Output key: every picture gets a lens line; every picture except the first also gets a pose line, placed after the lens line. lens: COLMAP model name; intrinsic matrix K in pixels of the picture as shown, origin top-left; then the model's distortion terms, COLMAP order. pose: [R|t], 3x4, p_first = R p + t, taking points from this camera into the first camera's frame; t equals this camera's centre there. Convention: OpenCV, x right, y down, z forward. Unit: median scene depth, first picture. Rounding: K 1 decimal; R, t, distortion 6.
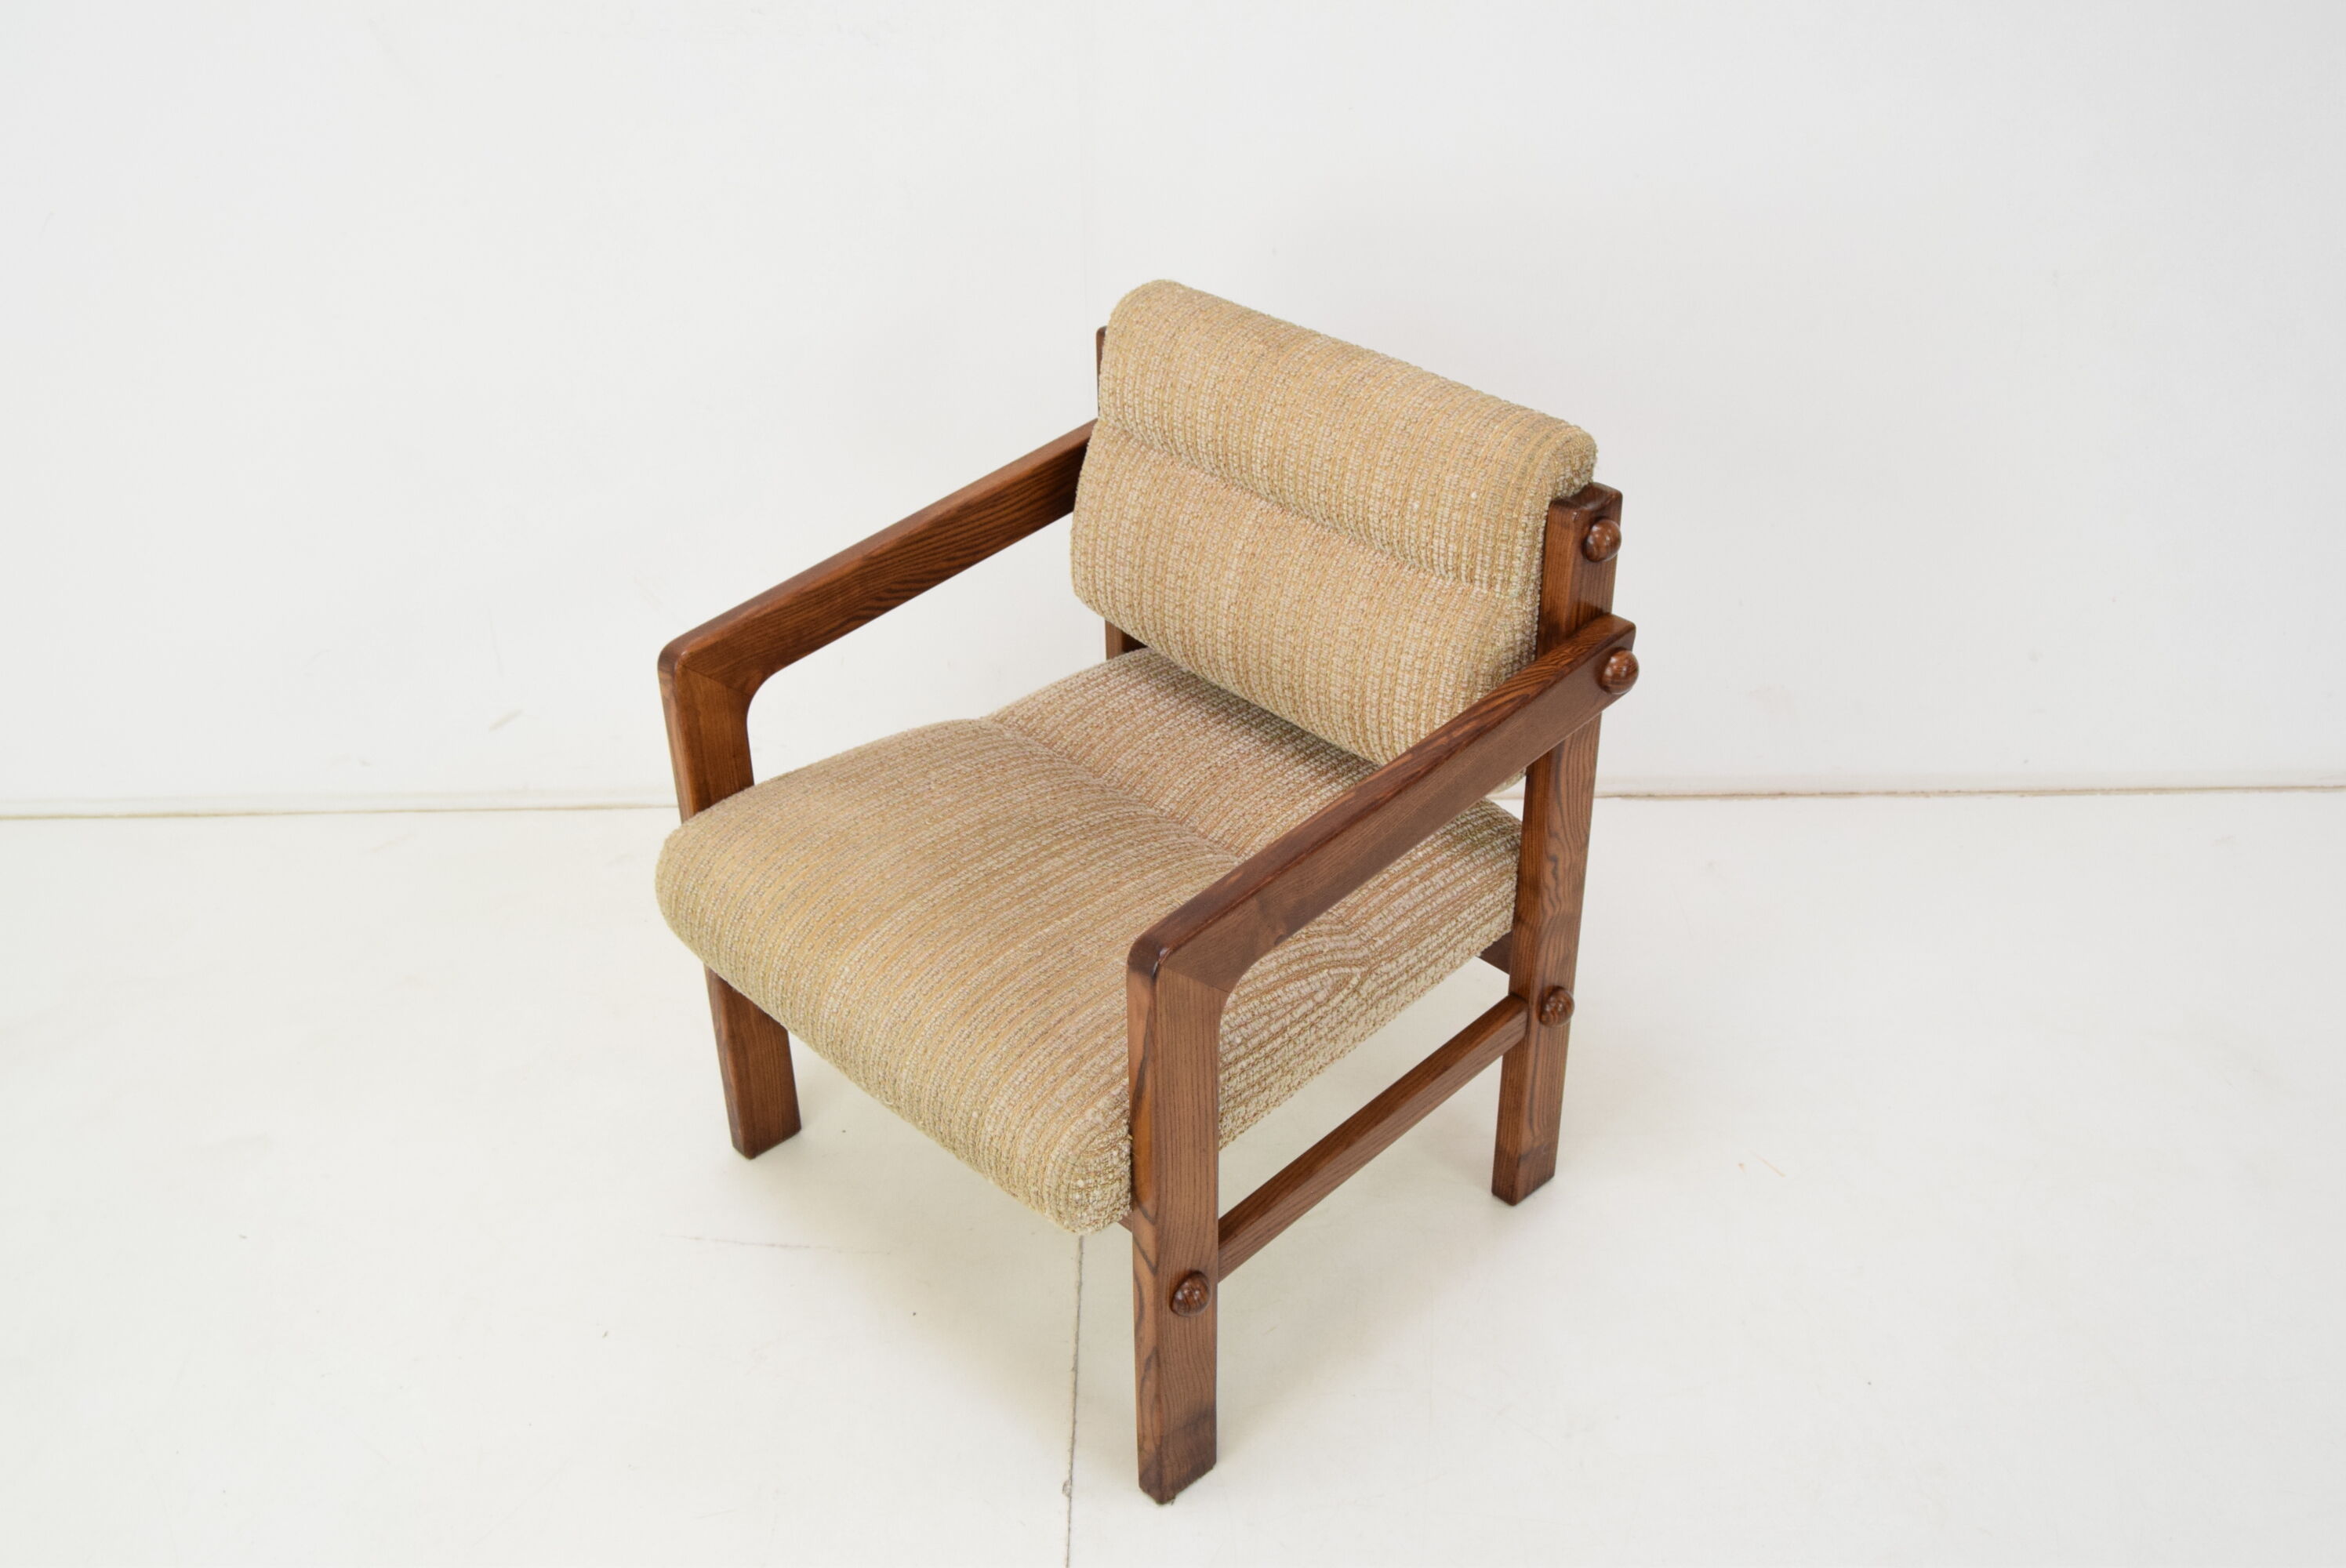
lens RADIAL K [[2274.7, 0, 1173.0], [0, 2274.7, 784.0], [0, 0, 1]] dist [-0.078658, -0.012513]
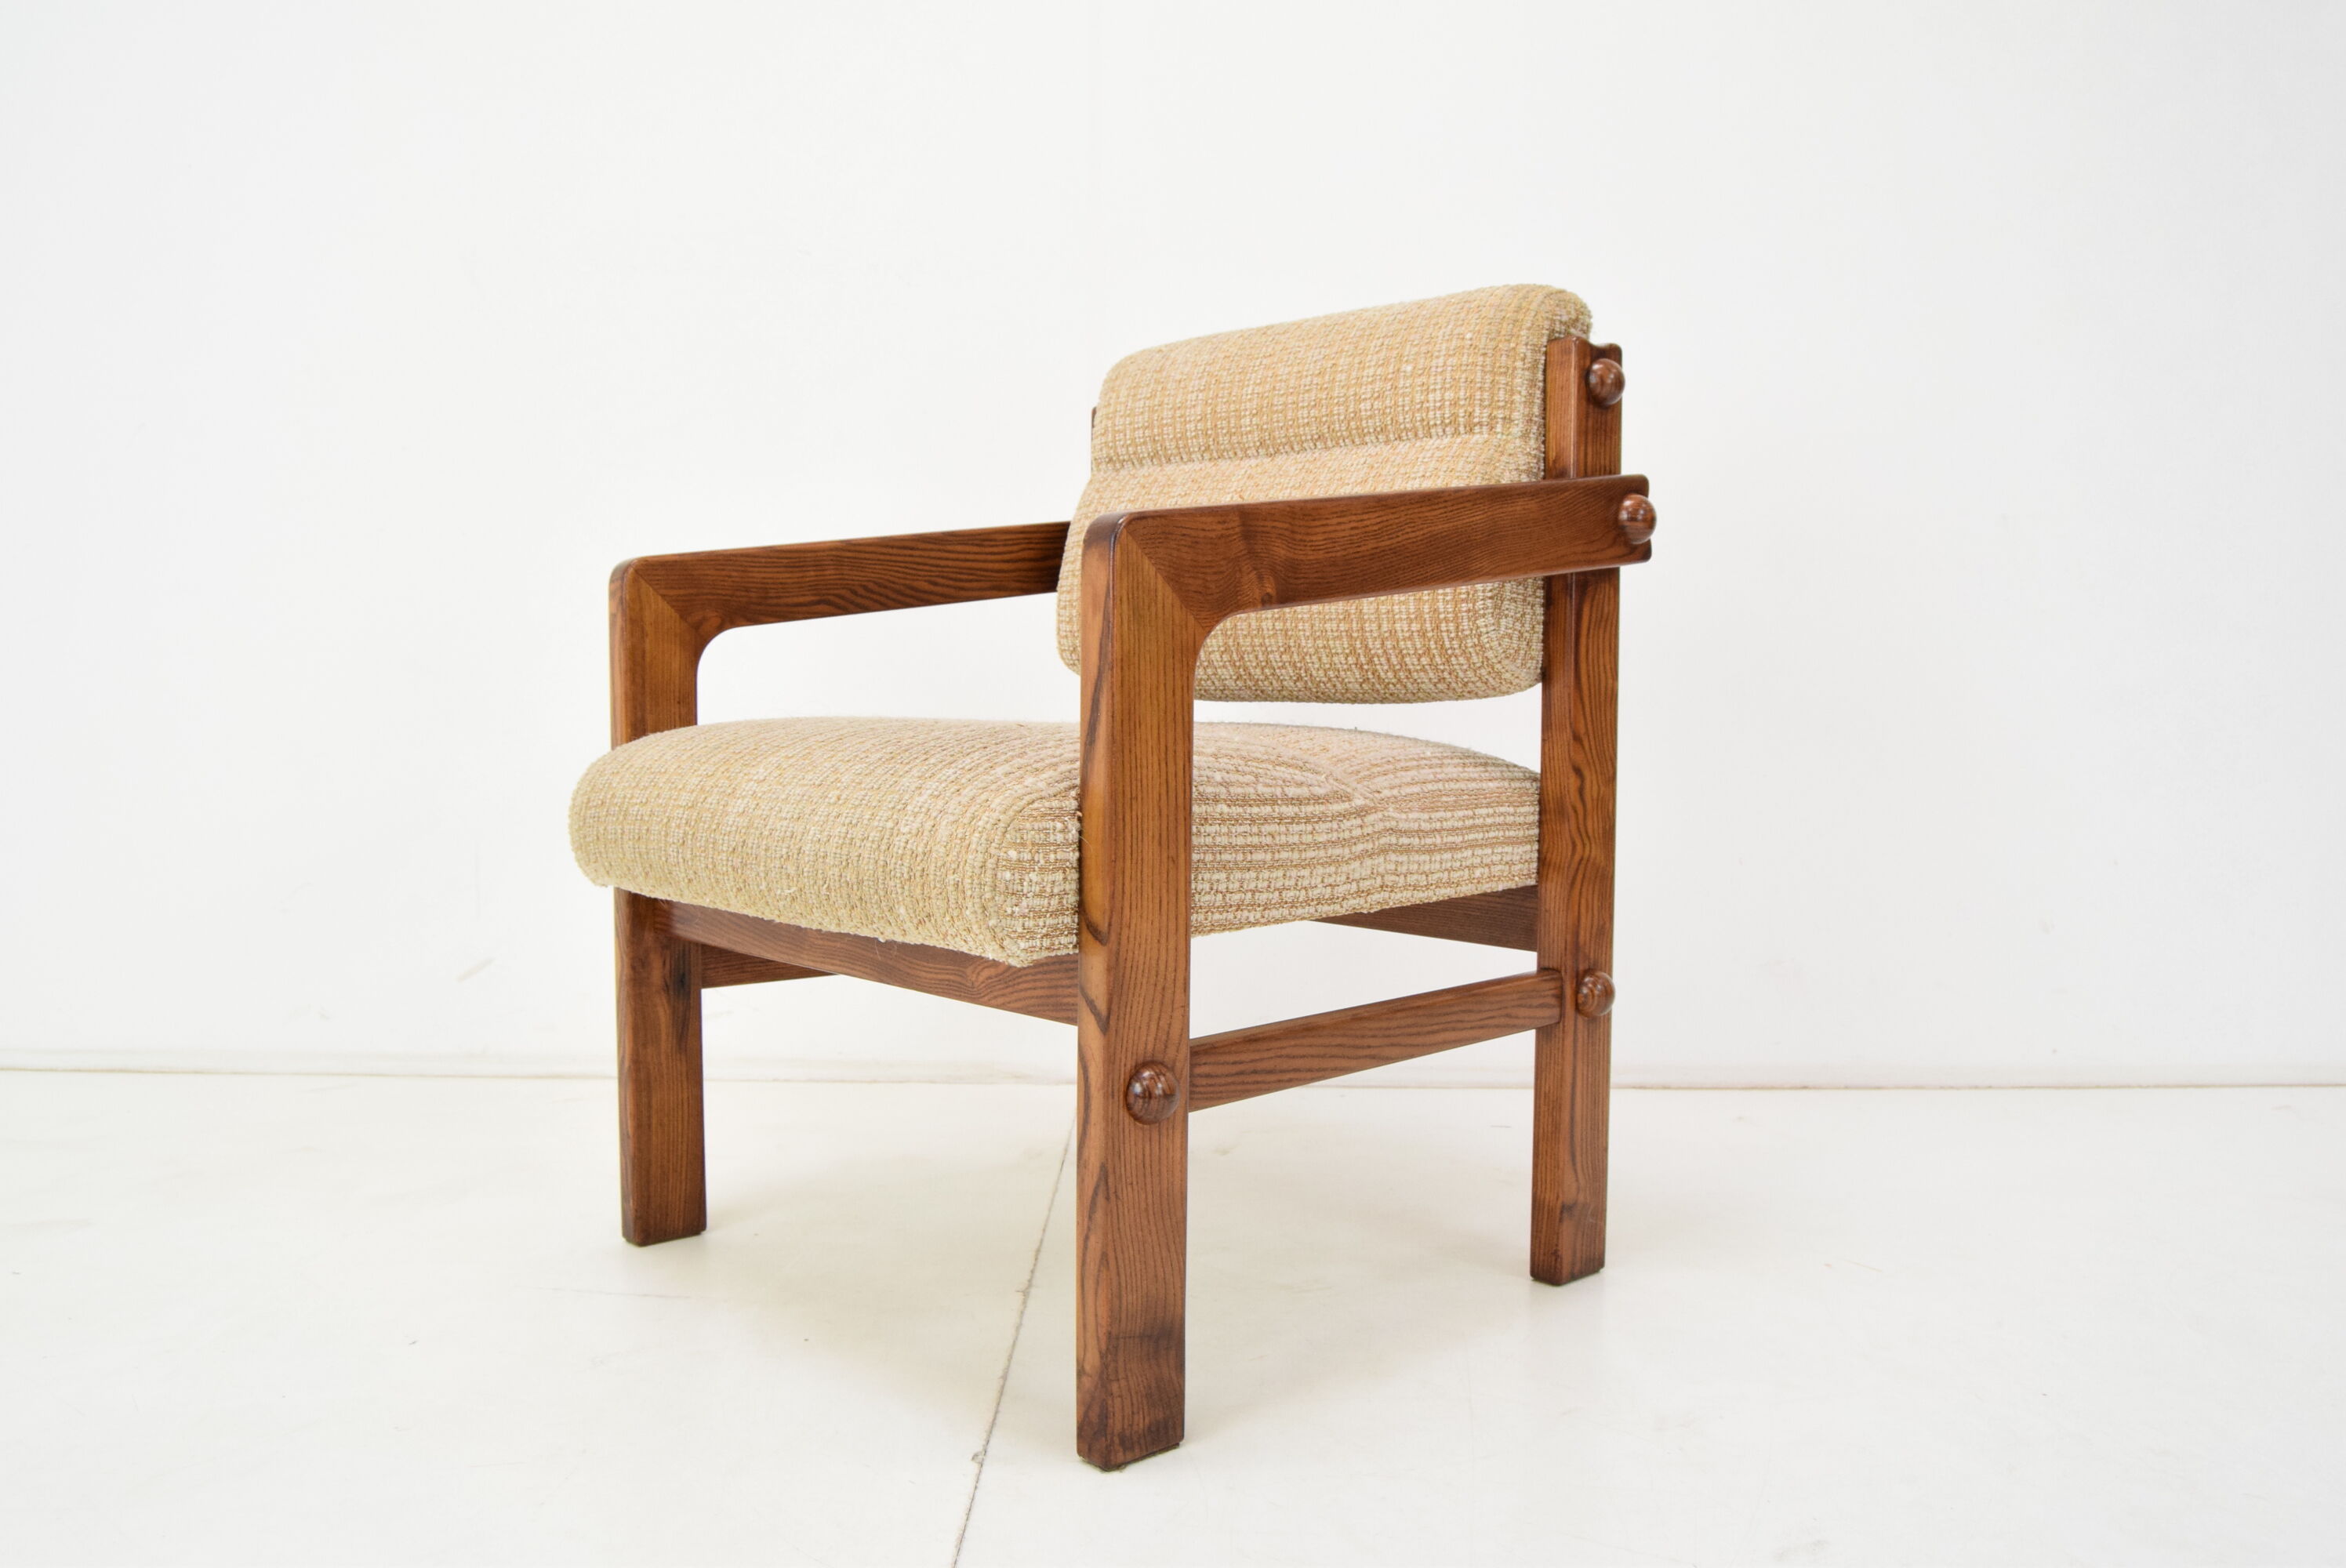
lens RADIAL K [[1913.8, 0, 1173.0], [0, 1913.8, 784.0], [0, 0, 1]] dist [-0.082383, 0.002763]
pose [[0.999744, 0.018316, -0.013306, 0.020348], [-0.022442, 0.879080, -0.476146, 0.418441], [0.002976, 0.476323, 0.879265, 0.367775]]
